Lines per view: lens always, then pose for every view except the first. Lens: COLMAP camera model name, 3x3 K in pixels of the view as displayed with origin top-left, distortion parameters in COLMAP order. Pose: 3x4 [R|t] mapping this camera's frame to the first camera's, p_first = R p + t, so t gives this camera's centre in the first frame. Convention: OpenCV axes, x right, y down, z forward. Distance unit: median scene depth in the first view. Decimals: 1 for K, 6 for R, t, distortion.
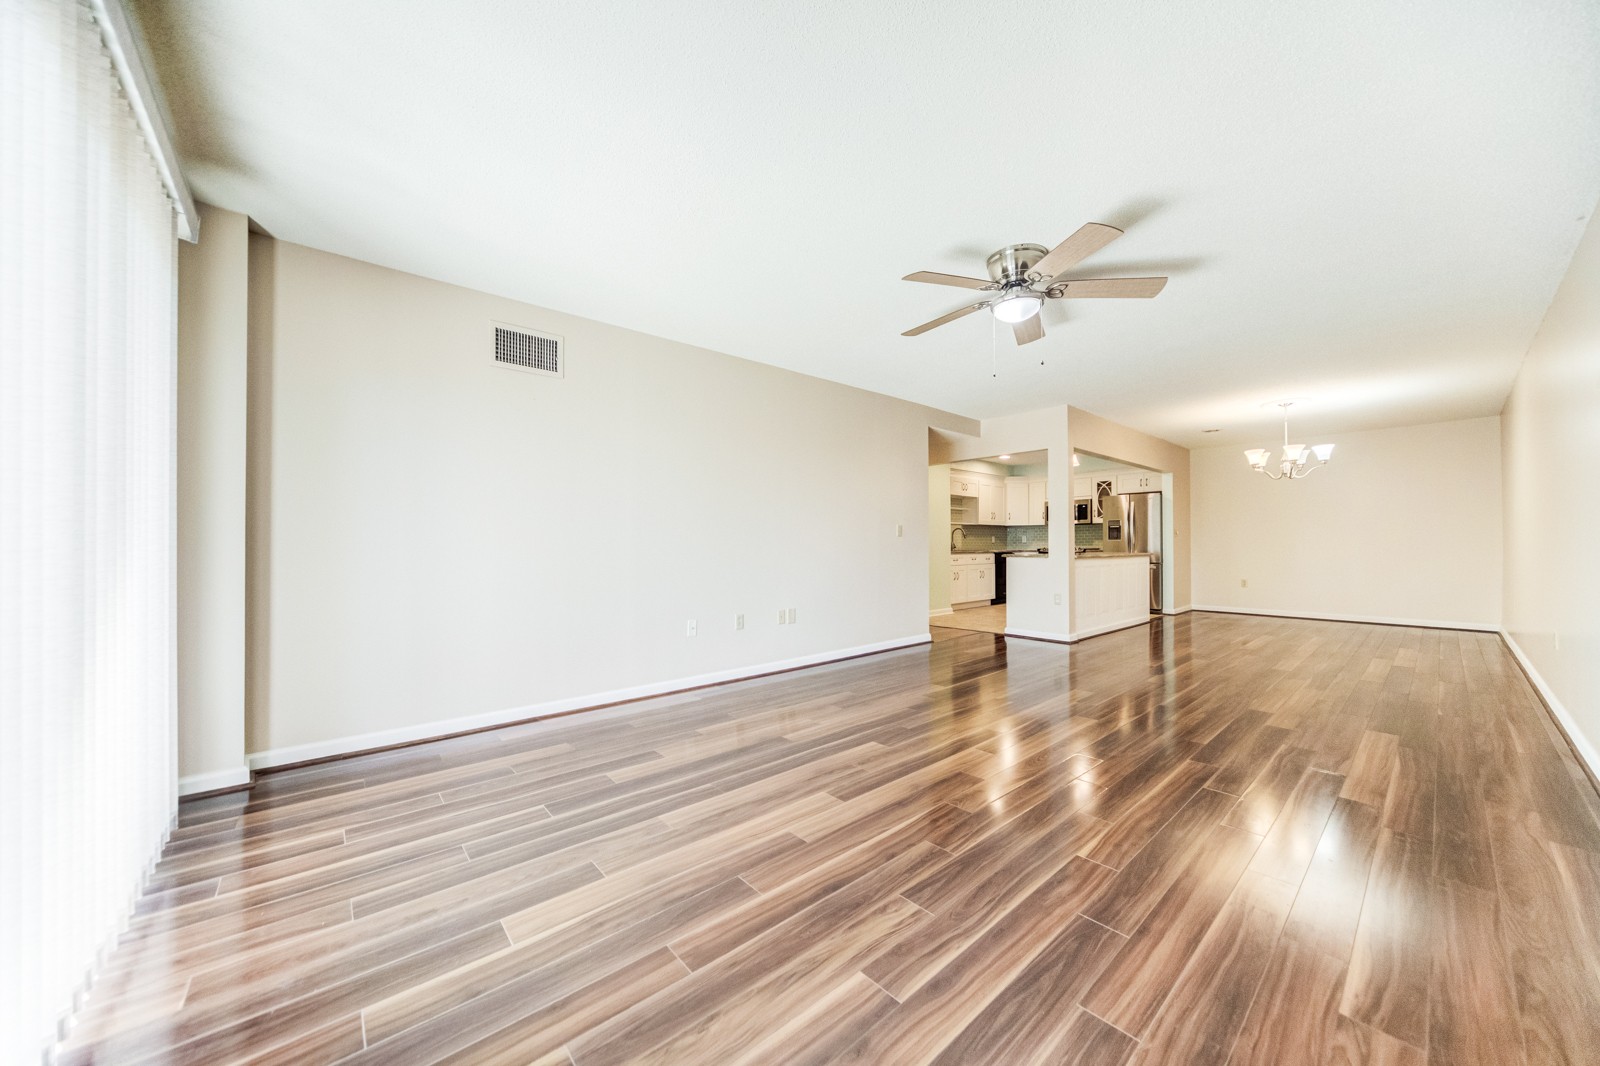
lens RADIAL K [[582.6, 0, 800.0], [0, 582.6, 533.0], [0, 0, 1]] dist [0.004677, 0.000647]
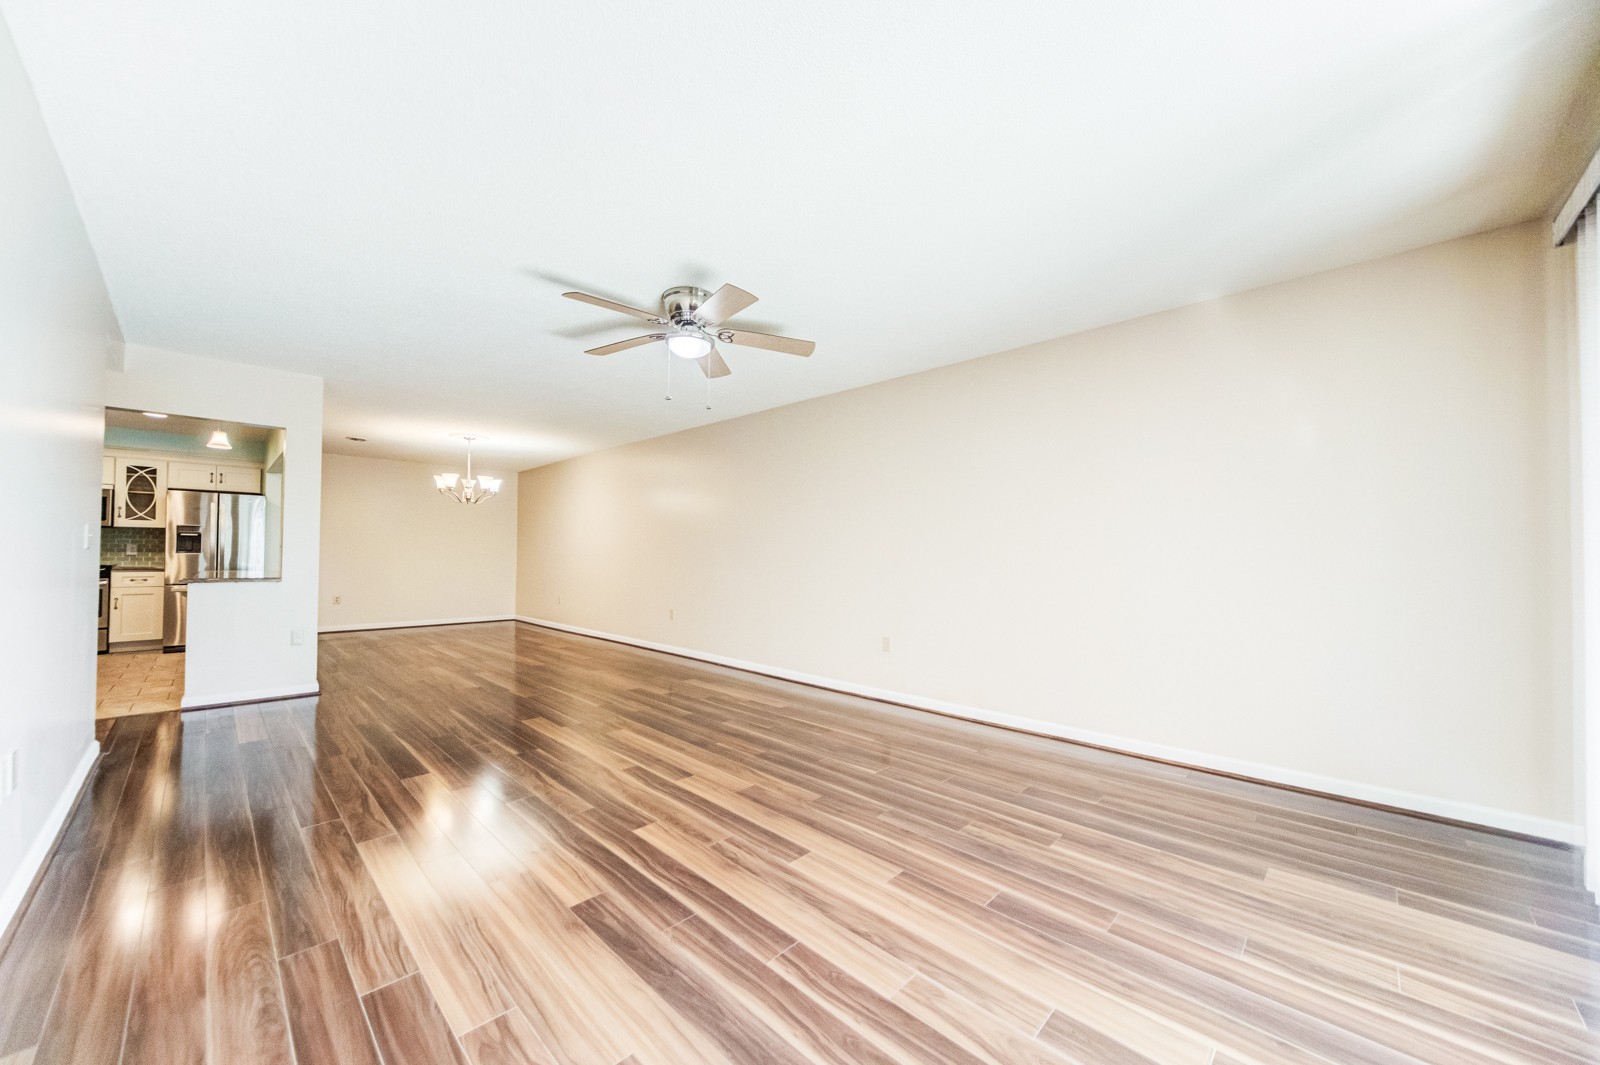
lens RADIAL K [[574.0, 0, 799.9], [0, 574.0, 544.0], [0, 0, 1]] dist [0.001424, 0.000242]
pose [[-0.101533, 0.022149, 0.994586, -0.734652], [-0.027654, 0.999303, -0.025077, -0.006855], [-0.994448, -0.030051, -0.100850, 0.975149]]
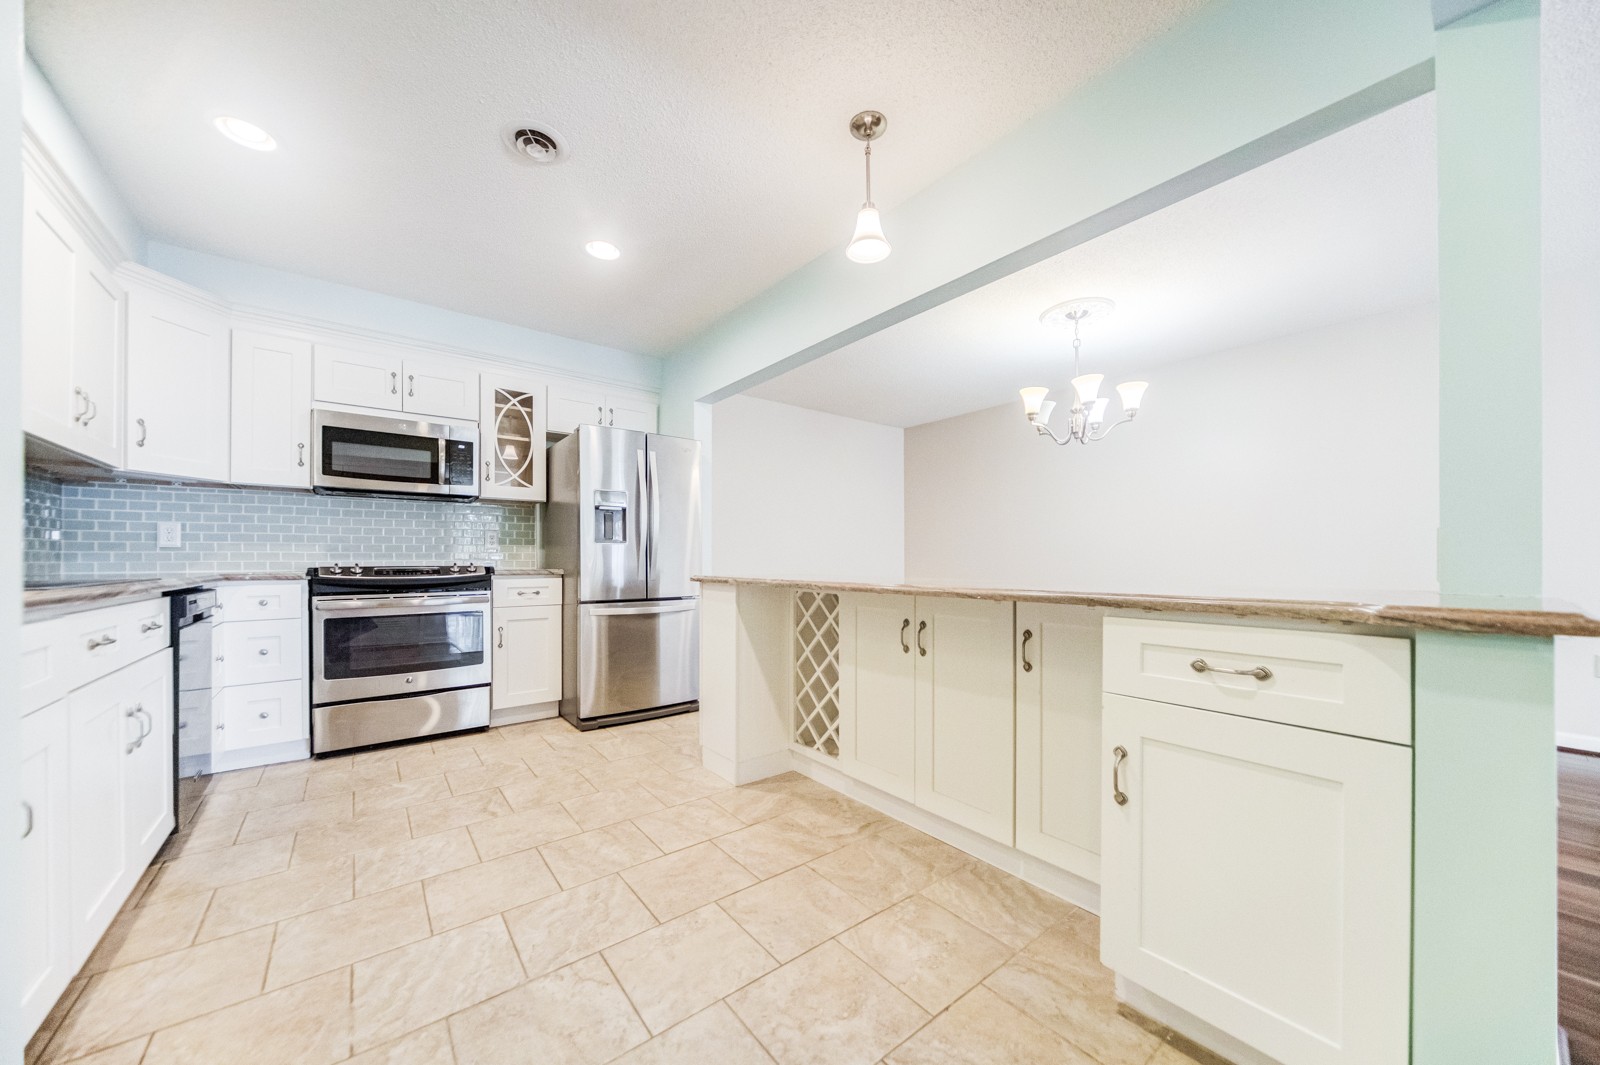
lens RADIAL K [[565.0, 0, 805.7], [0, 565.0, 552.5], [0, 0, 1]] dist [-0.000254, -0.000012]
pose [[0.034321, 0.010789, 0.999353, 0.506109], [-0.019231, 0.999764, -0.010133, 0.059321], [-0.999226, -0.018871, 0.034520, 2.585699]]
